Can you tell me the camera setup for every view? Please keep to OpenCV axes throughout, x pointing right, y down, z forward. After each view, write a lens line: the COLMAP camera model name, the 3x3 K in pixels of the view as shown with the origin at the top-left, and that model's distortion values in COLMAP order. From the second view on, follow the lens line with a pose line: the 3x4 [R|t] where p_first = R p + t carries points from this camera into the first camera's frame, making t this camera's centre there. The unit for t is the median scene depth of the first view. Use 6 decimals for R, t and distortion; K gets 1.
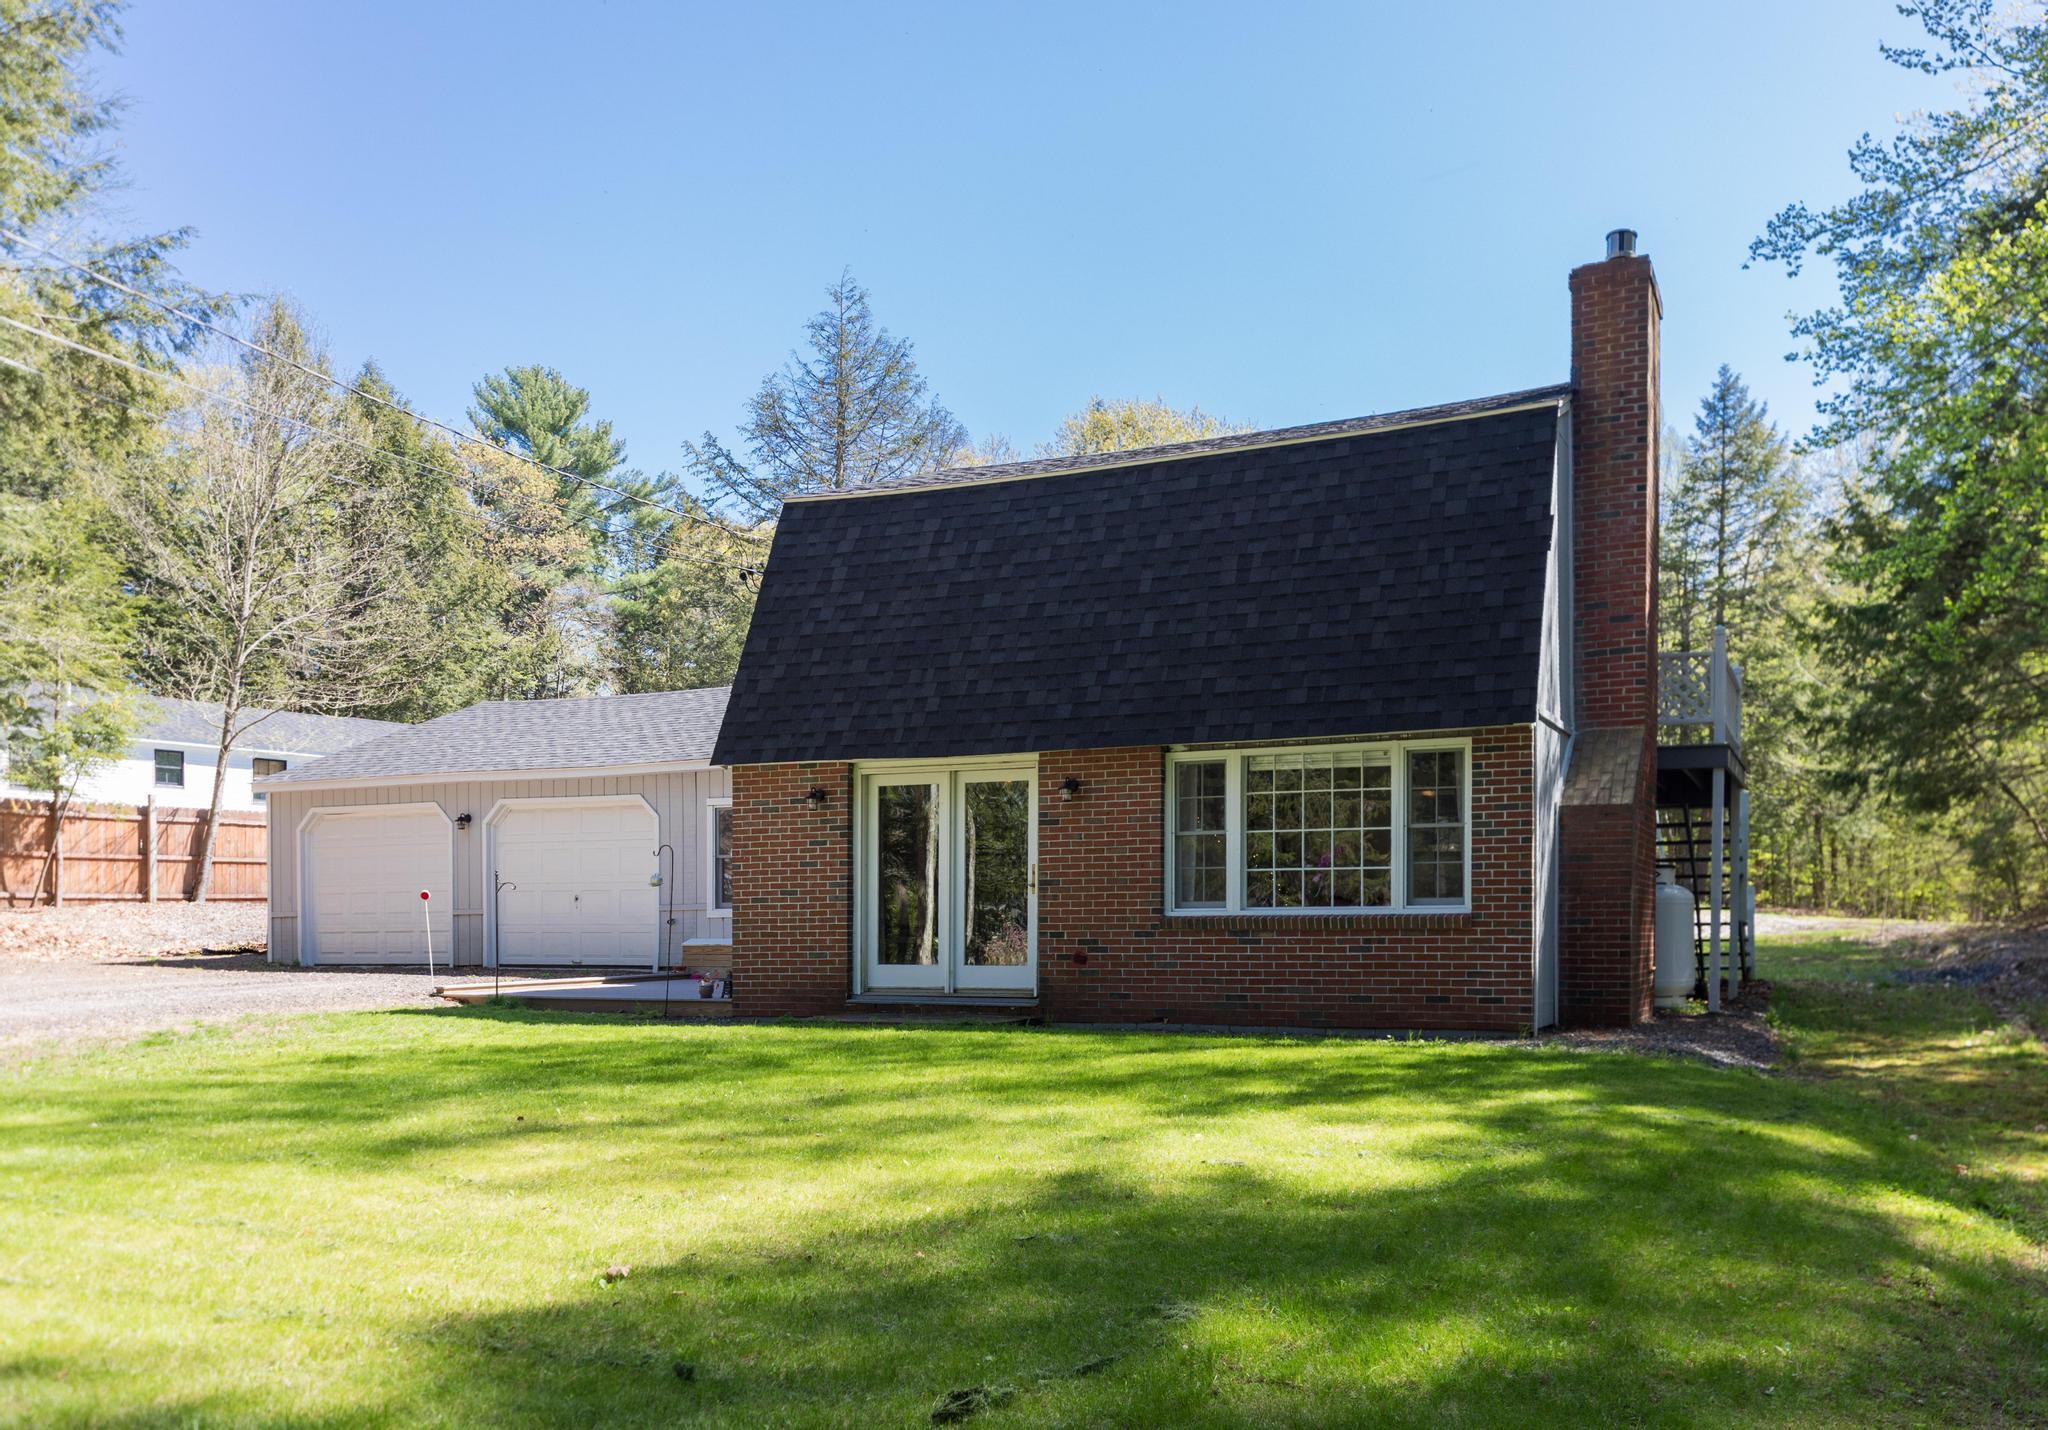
lens RADIAL K [[1386.0, 0, 1024.0], [0, 1386.0, 715.0], [0, 0, 1]] dist [0.004001, 0.001170]
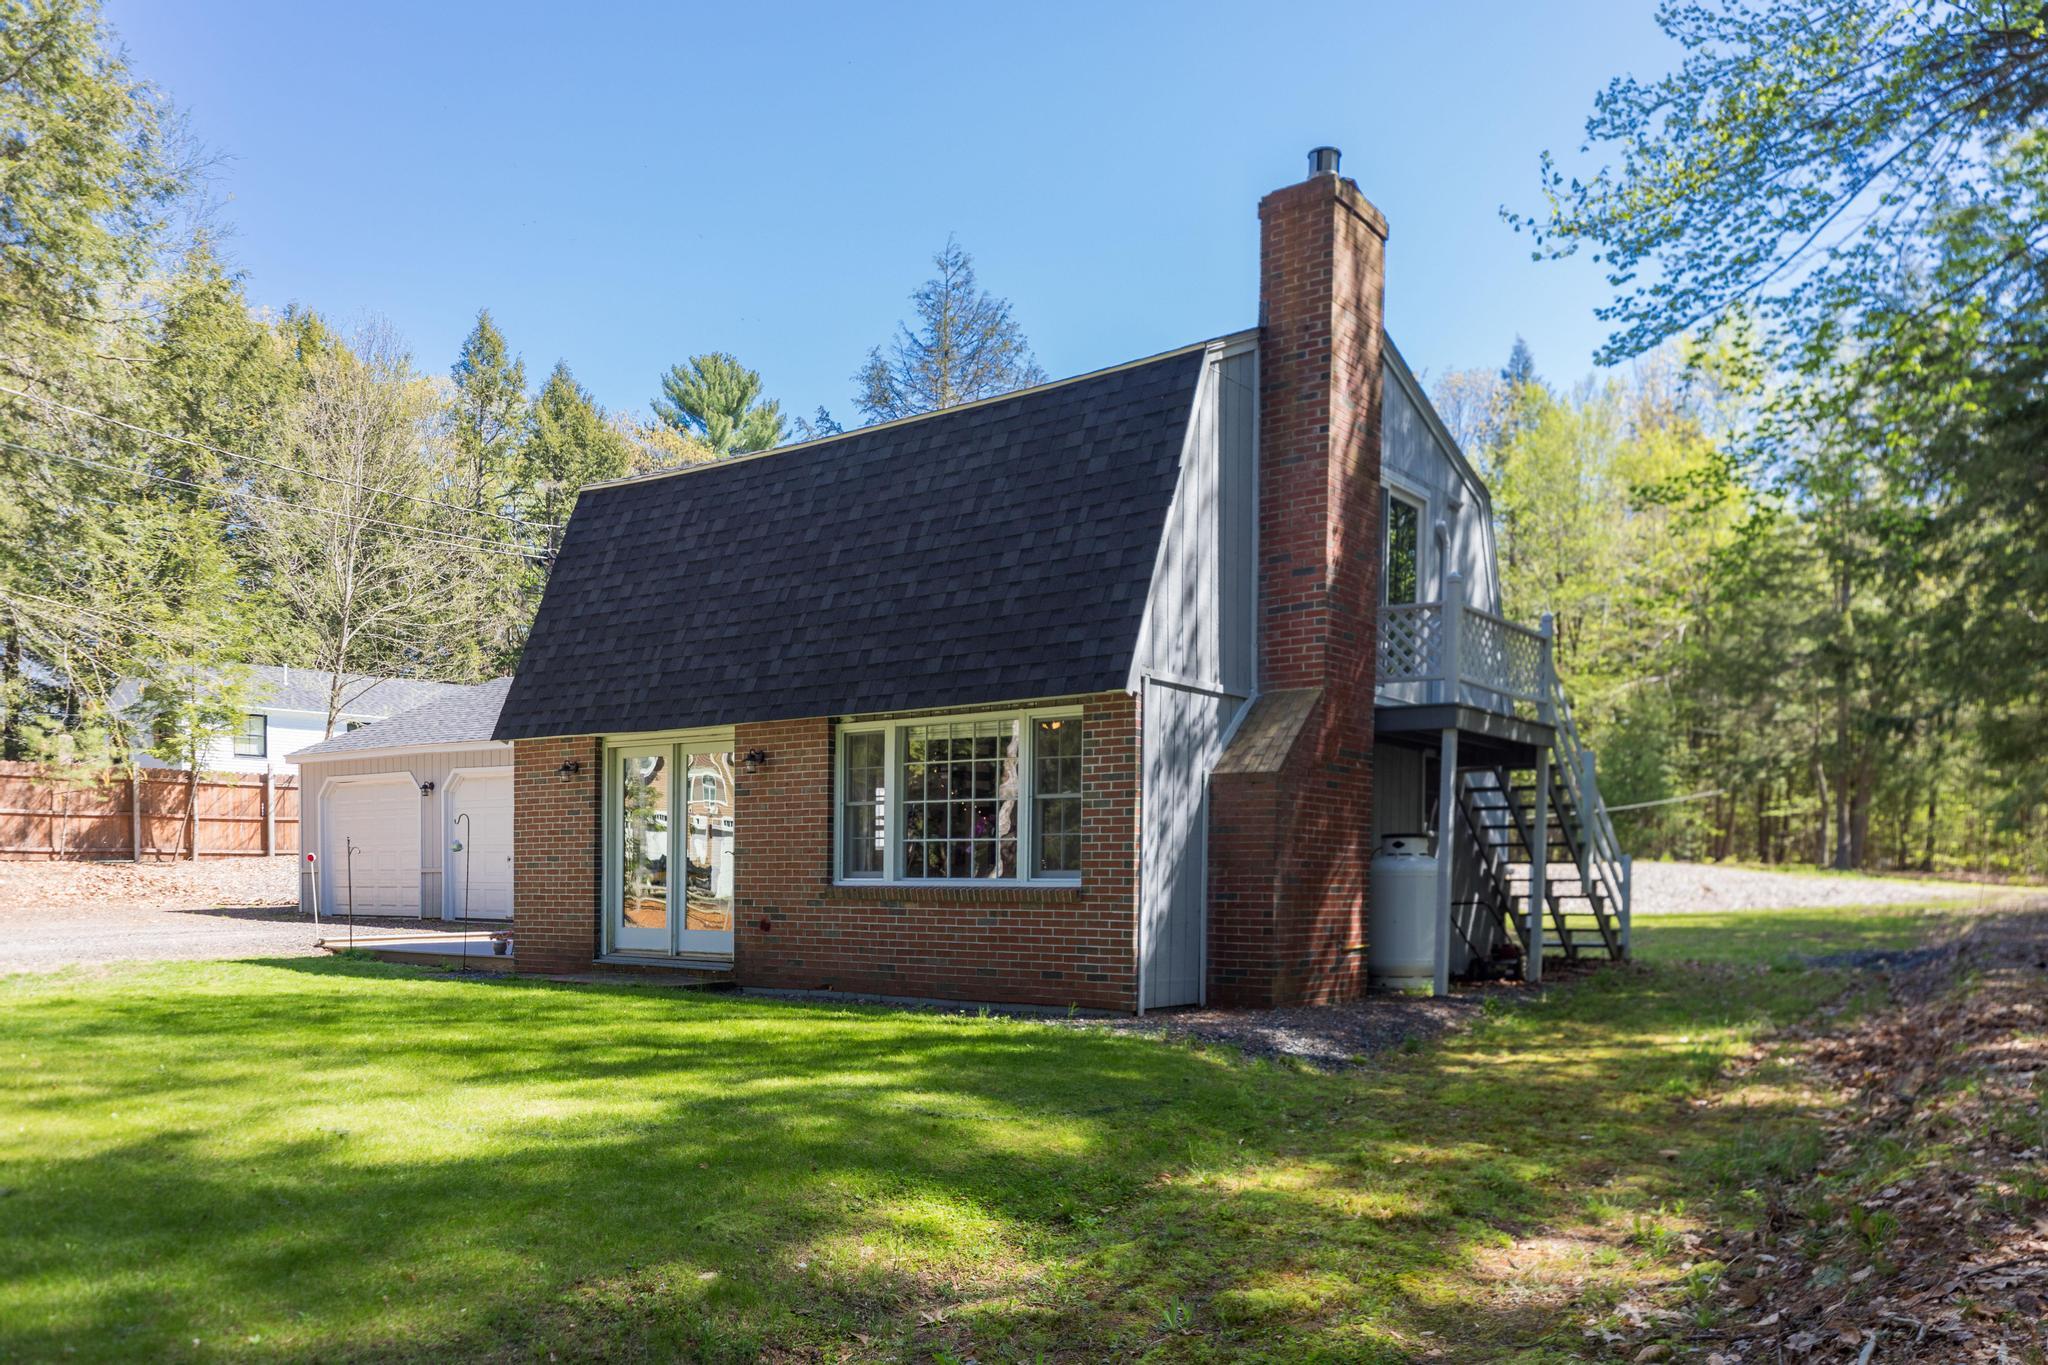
lens RADIAL K [[1395.2, 0, 1024.0], [0, 1395.2, 682.5], [0, 0, 1]] dist [0.008940, 0.000530]
pose [[0.969177, -0.023451, -0.245248, 0.456754], [0.026616, 0.999600, 0.009598, -0.008606], [0.244924, -0.015830, 0.969413, 0.045542]]
